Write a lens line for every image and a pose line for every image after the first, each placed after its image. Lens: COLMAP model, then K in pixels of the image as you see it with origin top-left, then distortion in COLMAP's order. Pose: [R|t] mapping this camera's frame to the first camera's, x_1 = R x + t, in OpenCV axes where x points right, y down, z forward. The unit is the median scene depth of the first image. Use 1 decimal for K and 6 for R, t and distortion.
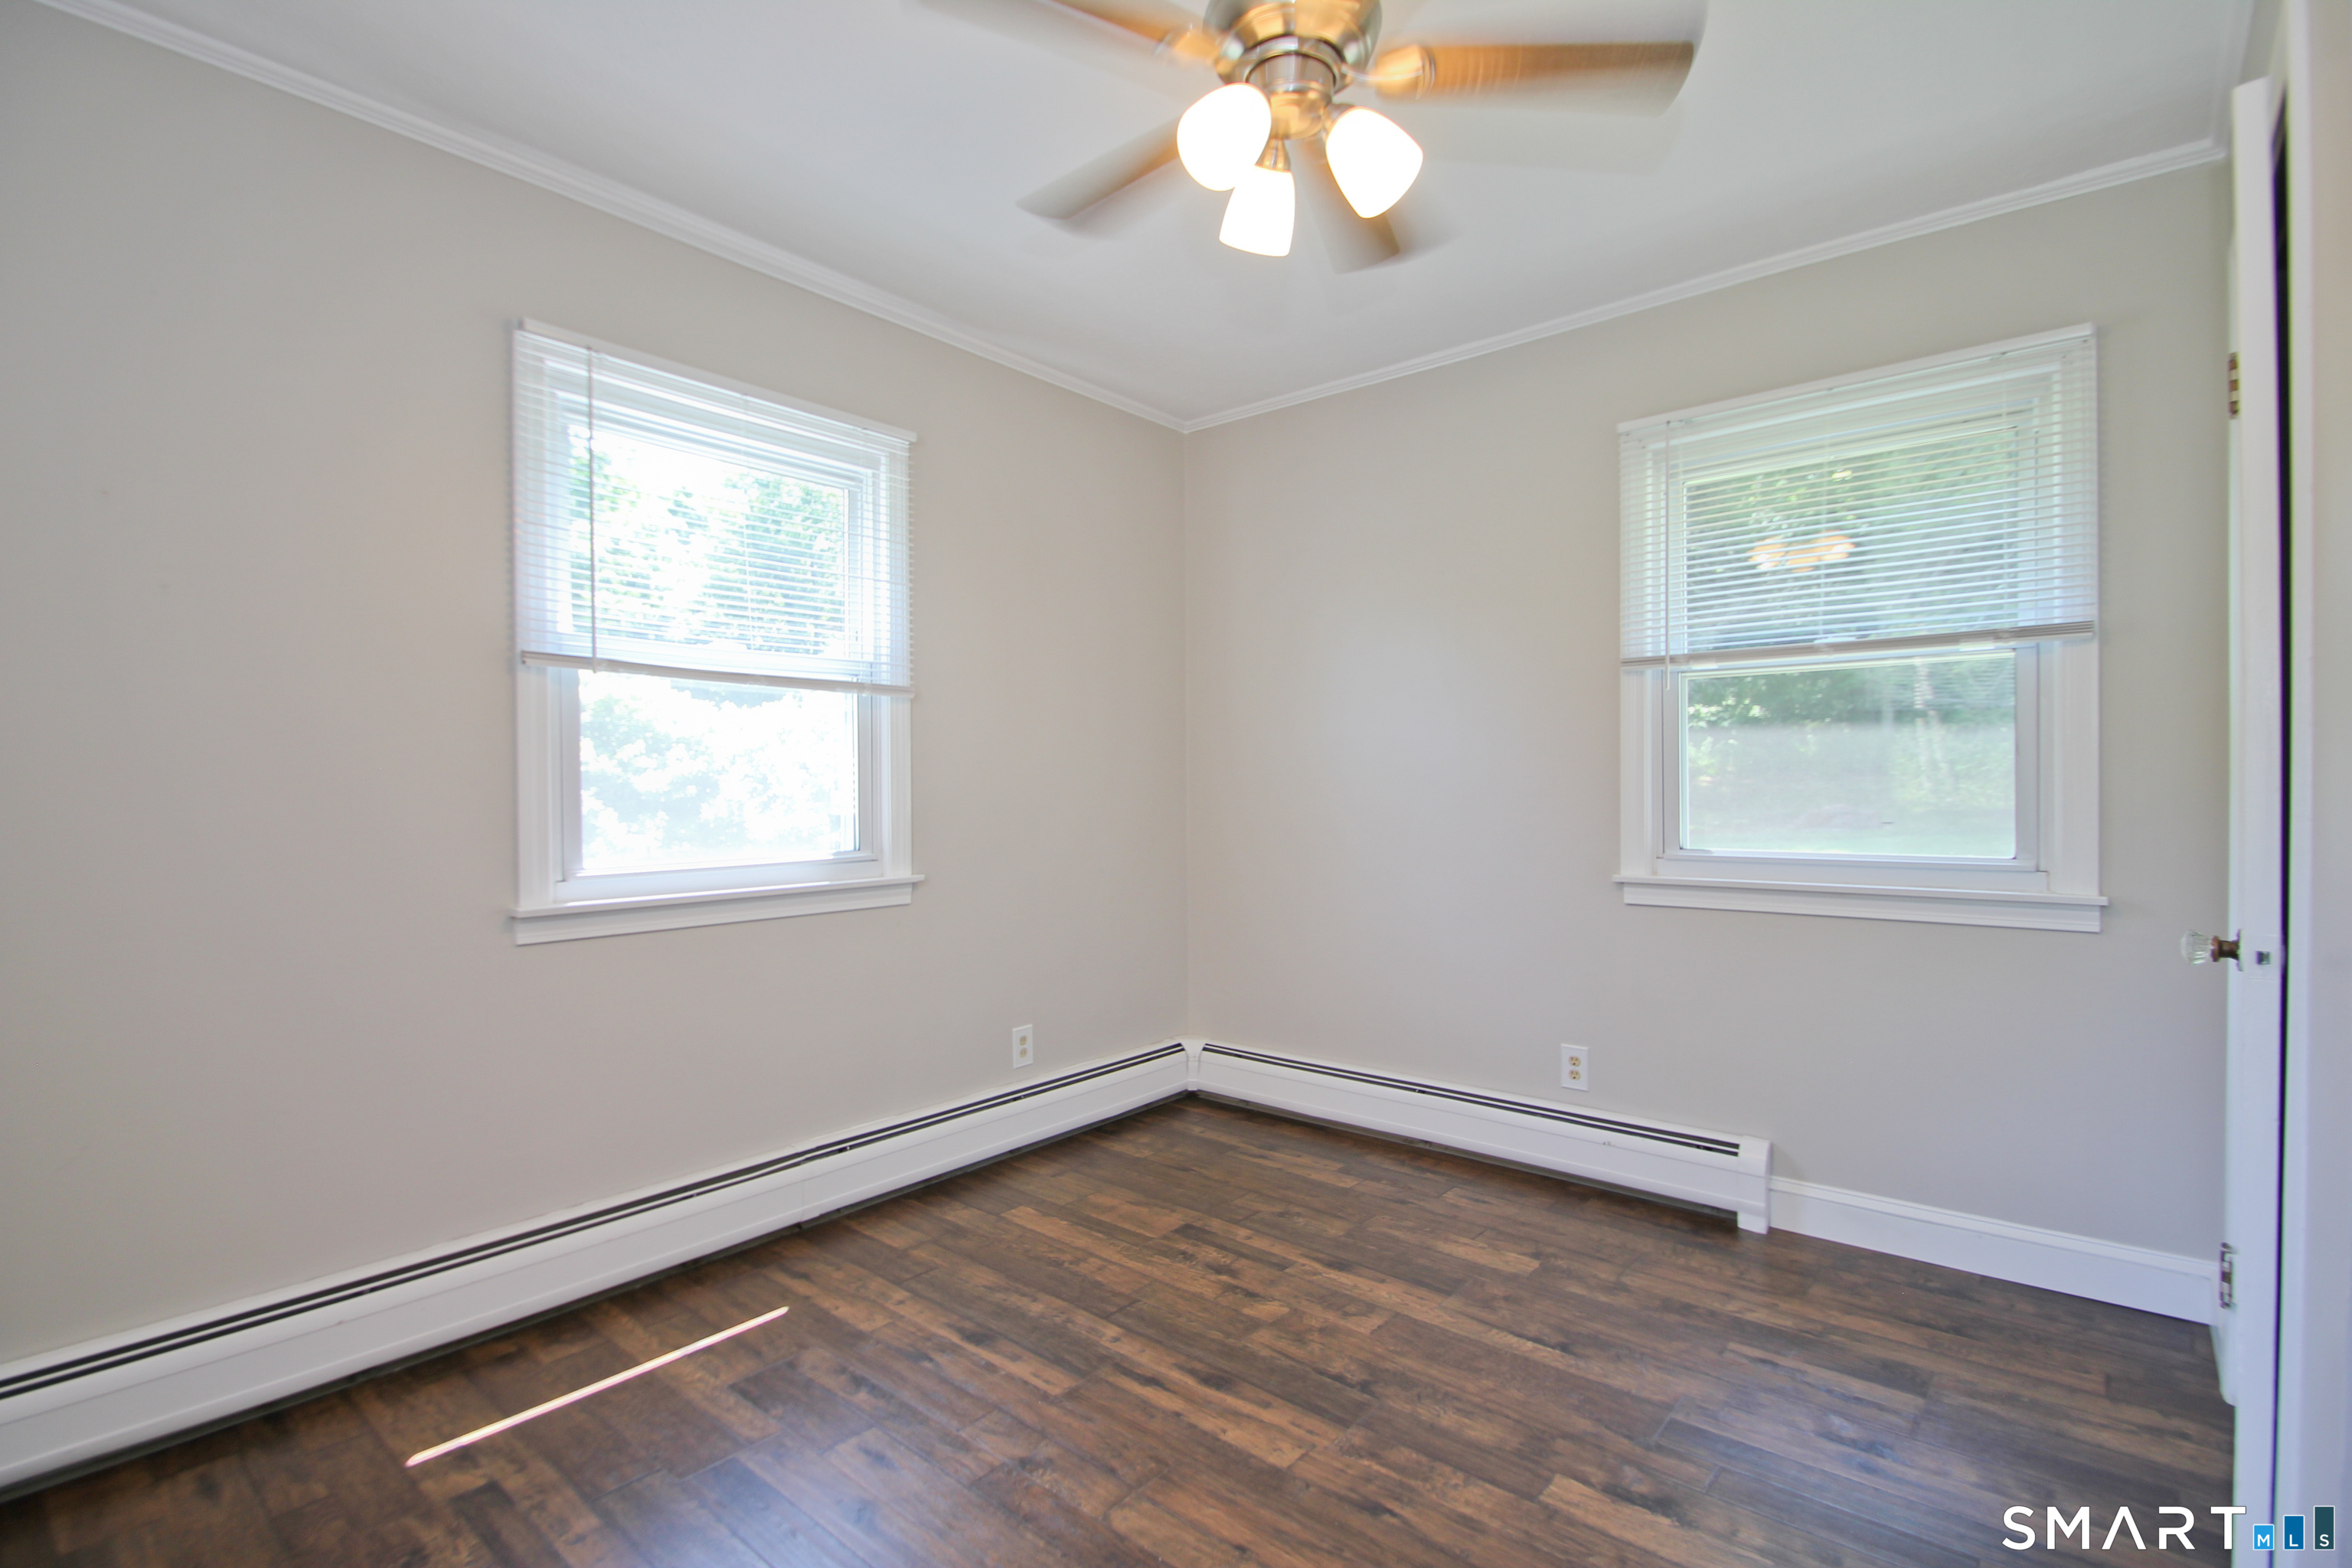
lens RADIAL K [[1094.7, 0, 1176.0], [0, 1094.7, 784.0], [0, 0, 1]] dist [-0.001601, -0.000223]
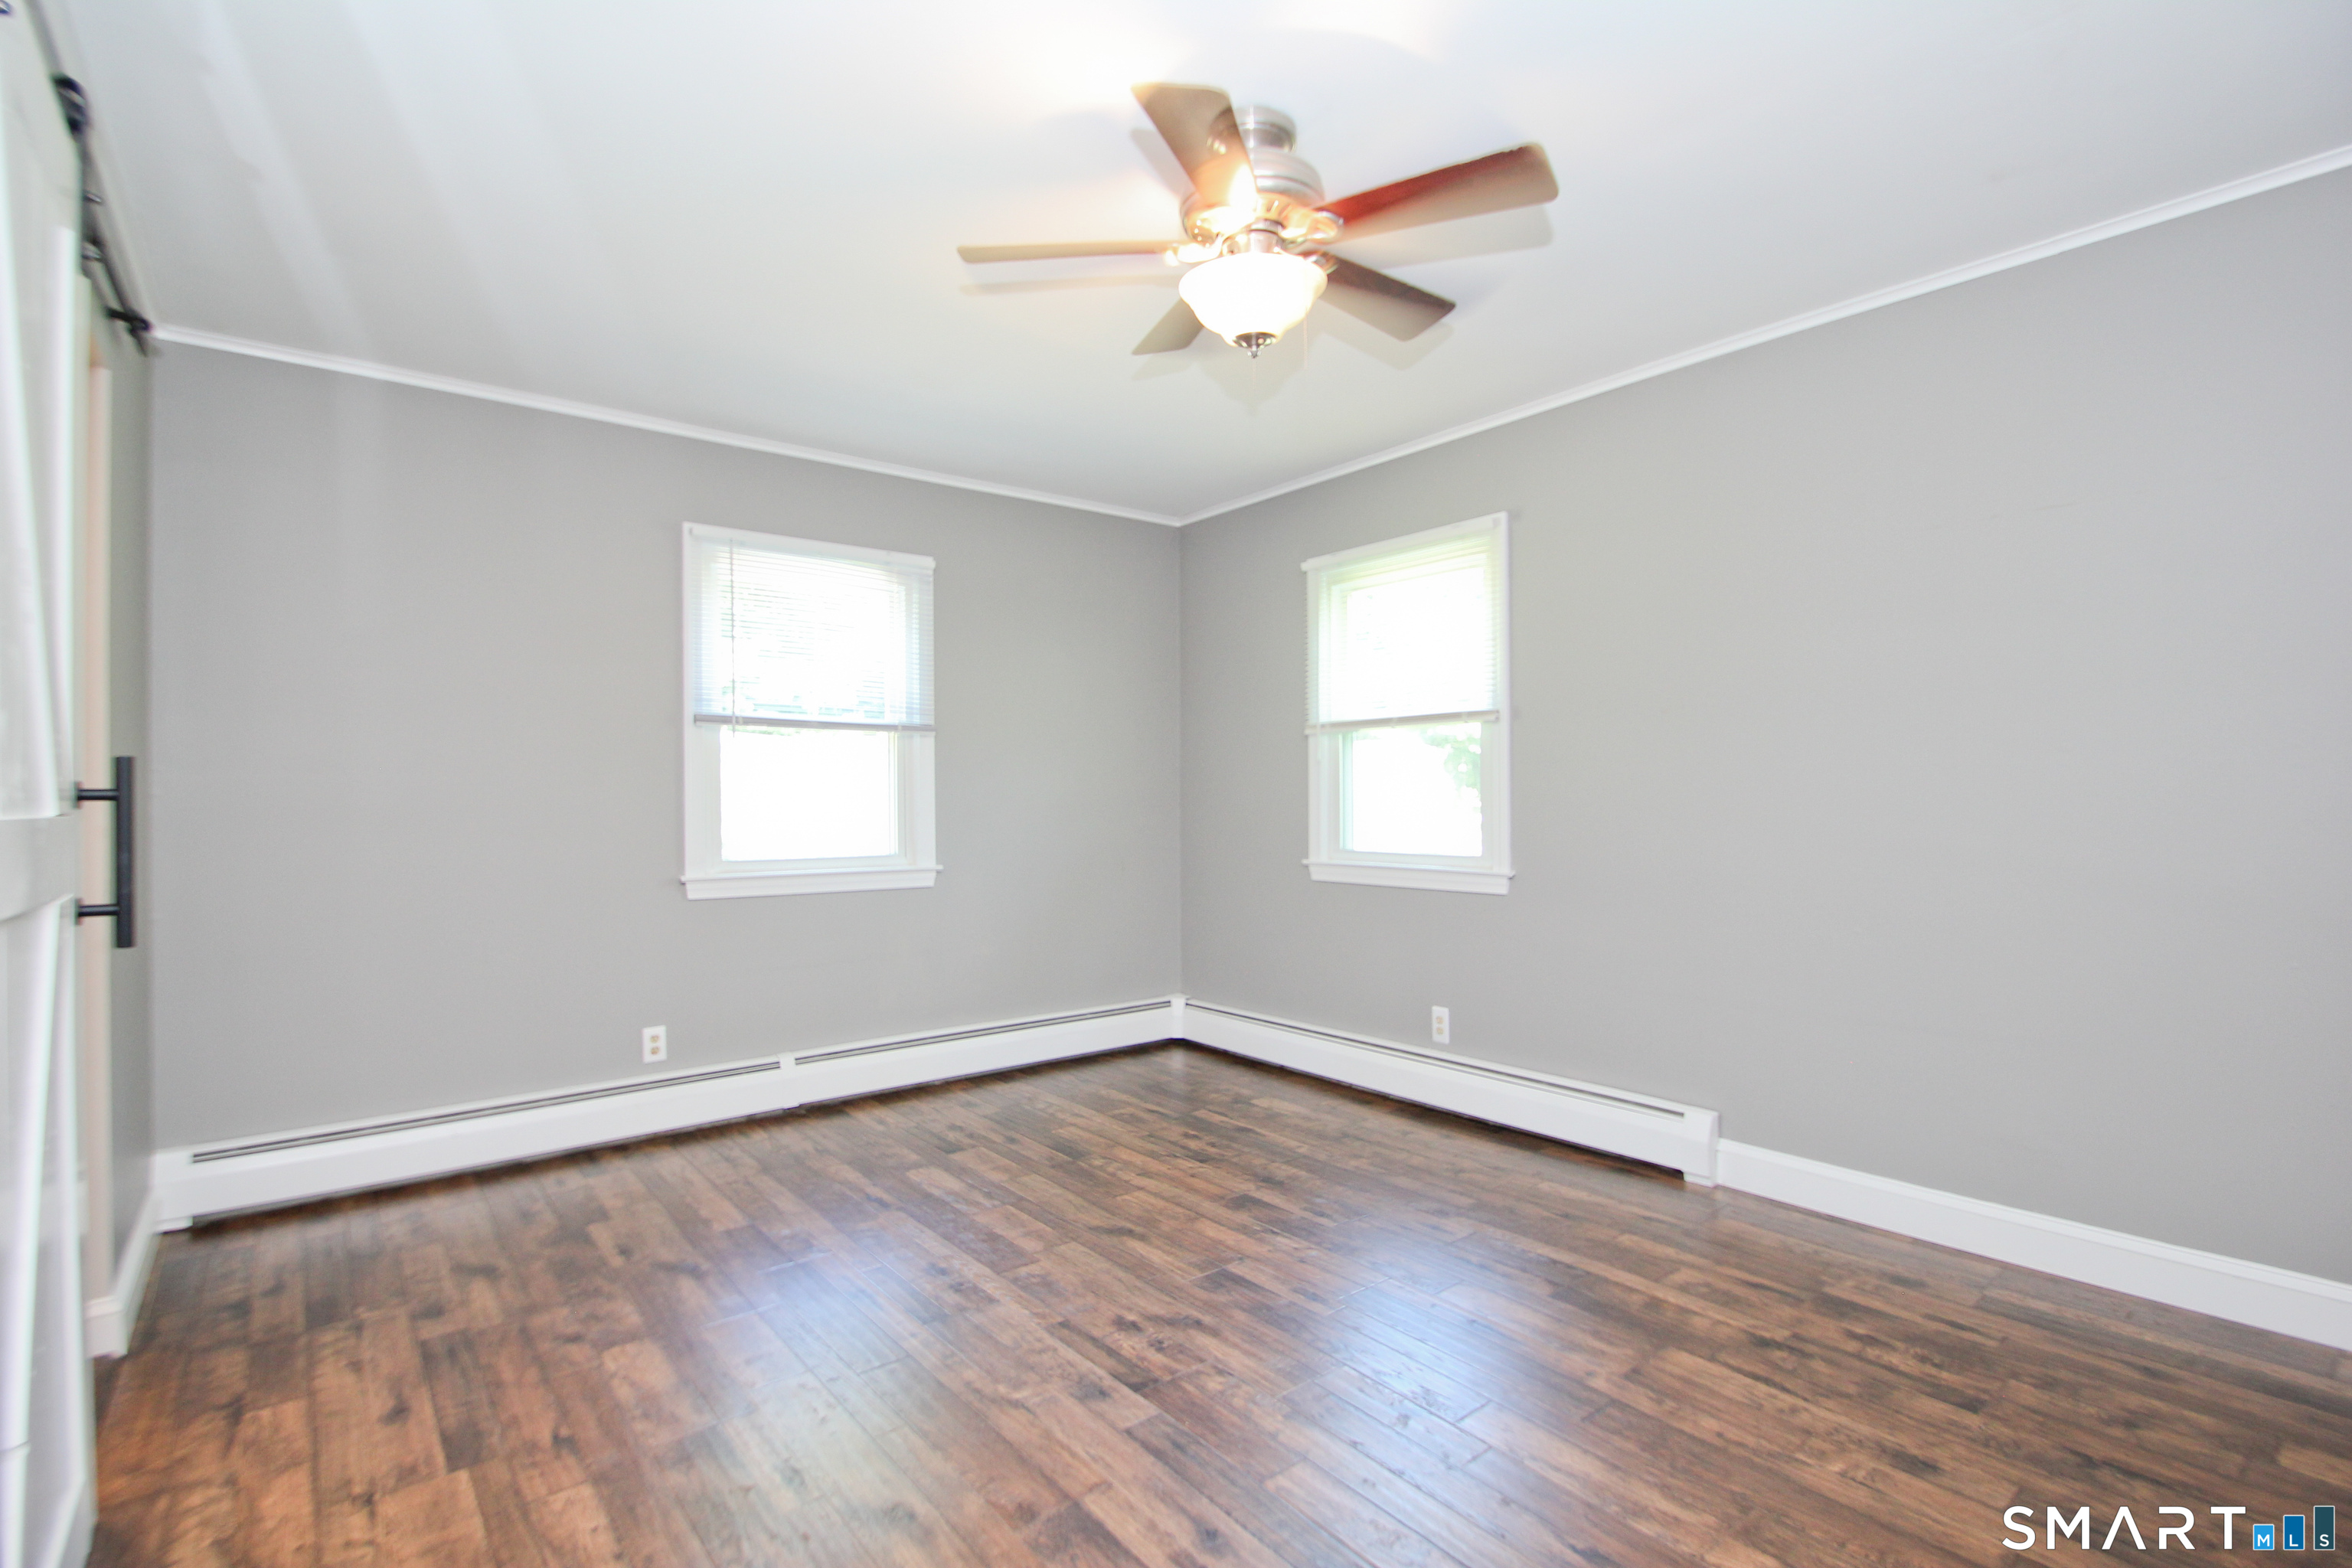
lens RADIAL K [[1094.7, 0, 1176.0], [0, 1094.7, 784.0], [0, 0, 1]] dist [-0.001601, -0.000223]
pose [[0.981244, -0.011477, -0.192428, 0.317469], [0.010863, 0.999932, -0.004245, -0.012099], [0.192464, 0.002075, 0.981302, -0.306747]]
